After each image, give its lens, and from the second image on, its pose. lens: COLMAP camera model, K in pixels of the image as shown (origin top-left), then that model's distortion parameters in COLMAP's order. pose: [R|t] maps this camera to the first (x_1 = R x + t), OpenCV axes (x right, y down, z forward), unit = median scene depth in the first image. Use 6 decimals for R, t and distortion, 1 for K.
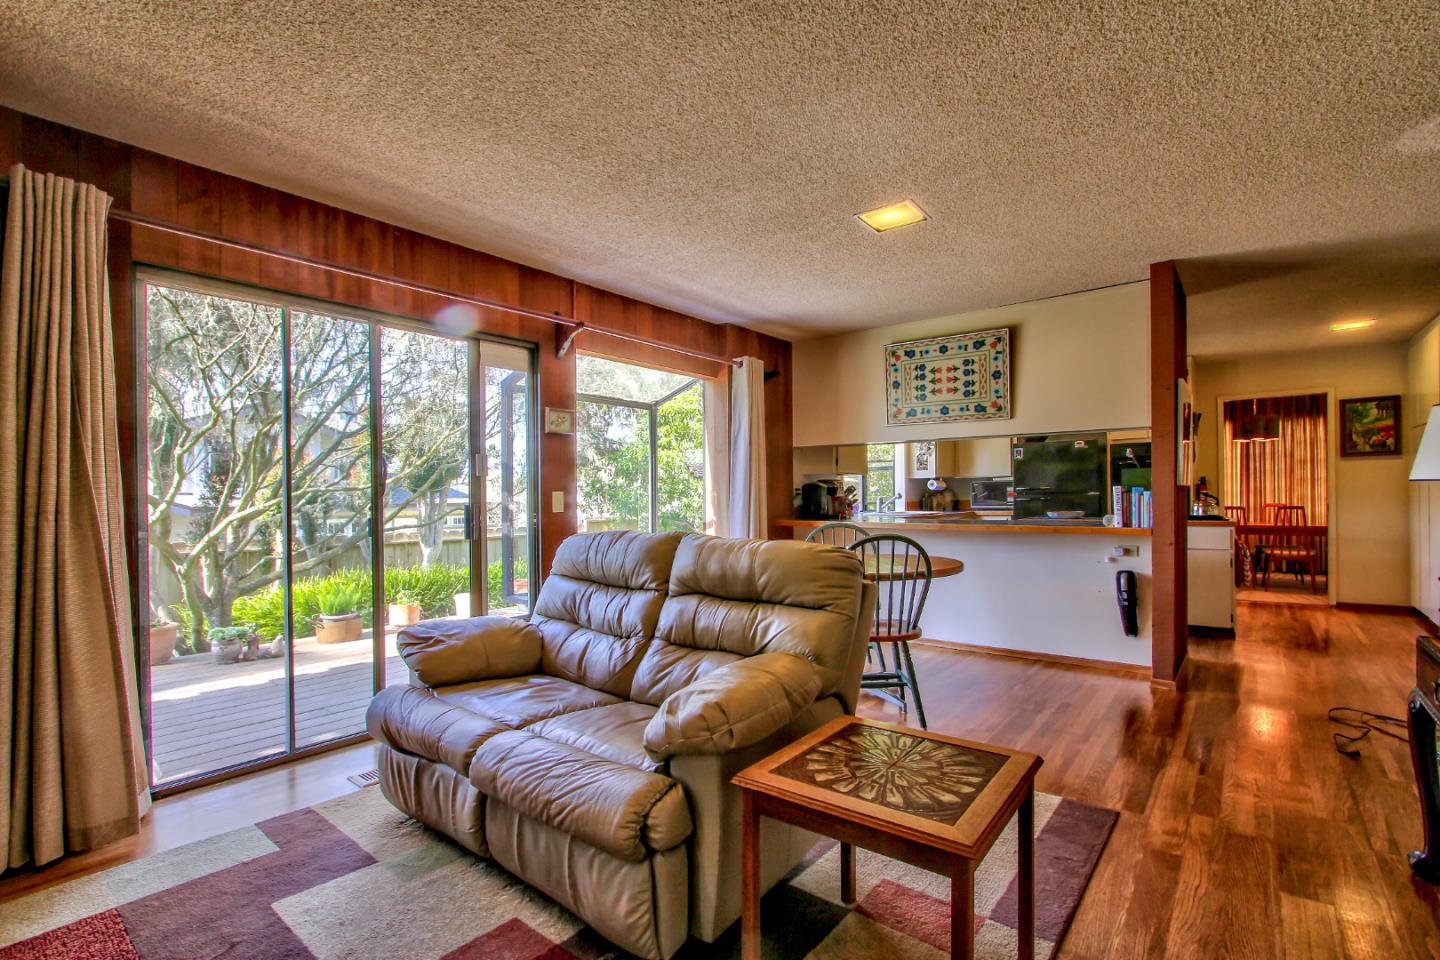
lens RADIAL K [[680.6, 0, 724.7], [0, 680.6, 495.5], [0, 0, 1]] dist [0.002224, 0.000270]
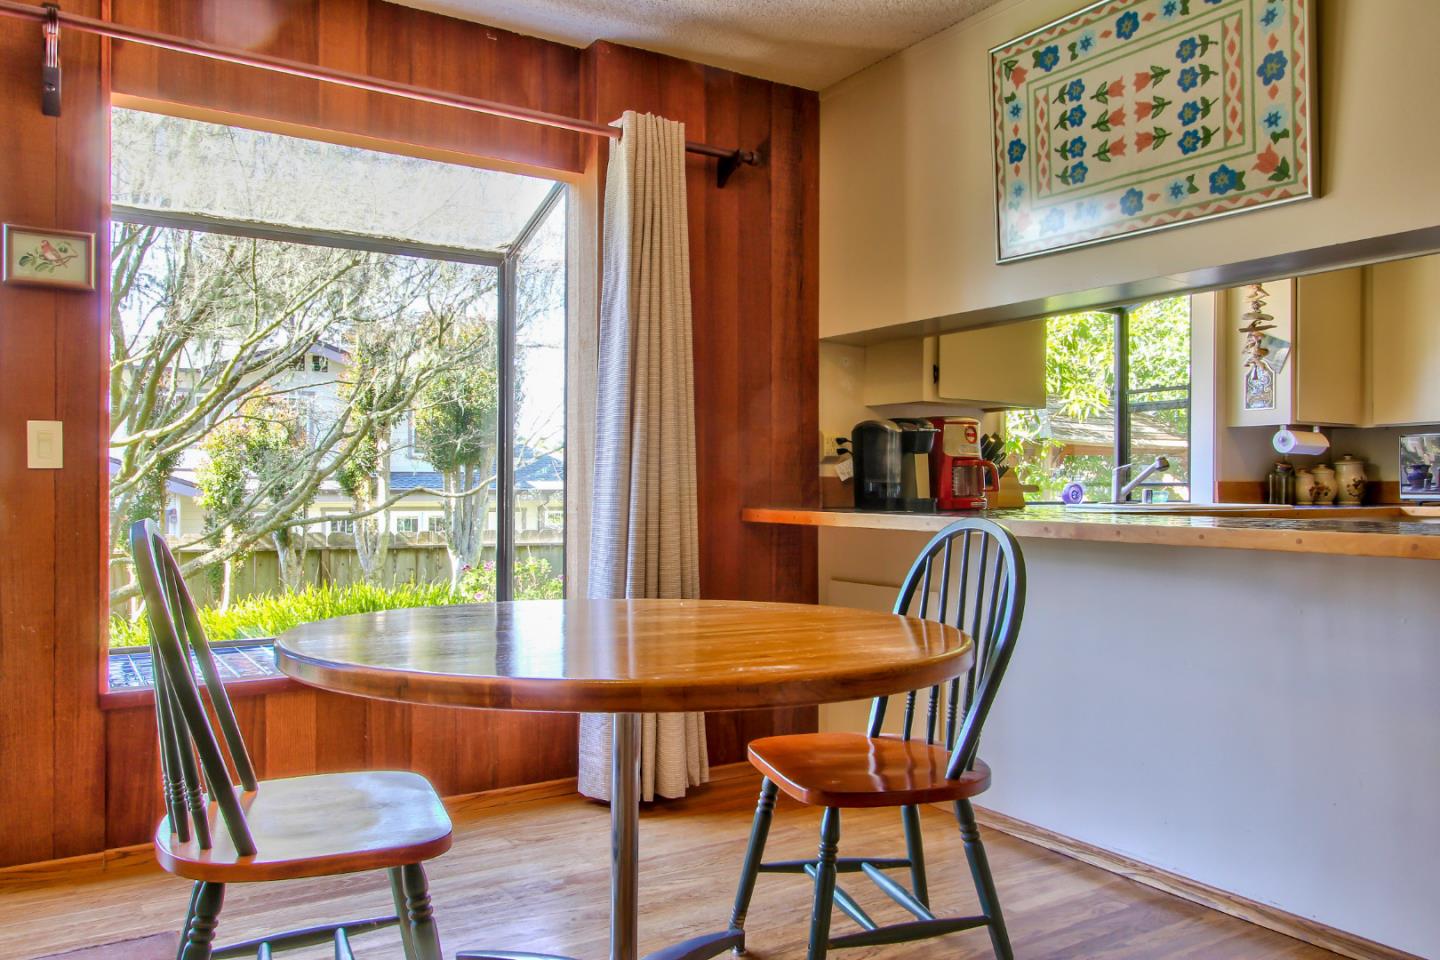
lens RADIAL K [[1069.3, 0, 720.0], [0, 1069.3, 480.0], [0, 0, 1]] dist [0.010995, 0.005559]
pose [[0.939835, 0.009385, -0.341499, 0.311346], [-0.011841, 0.999917, -0.005108, 0.023417], [0.341423, 0.008844, 0.939868, 0.408331]]
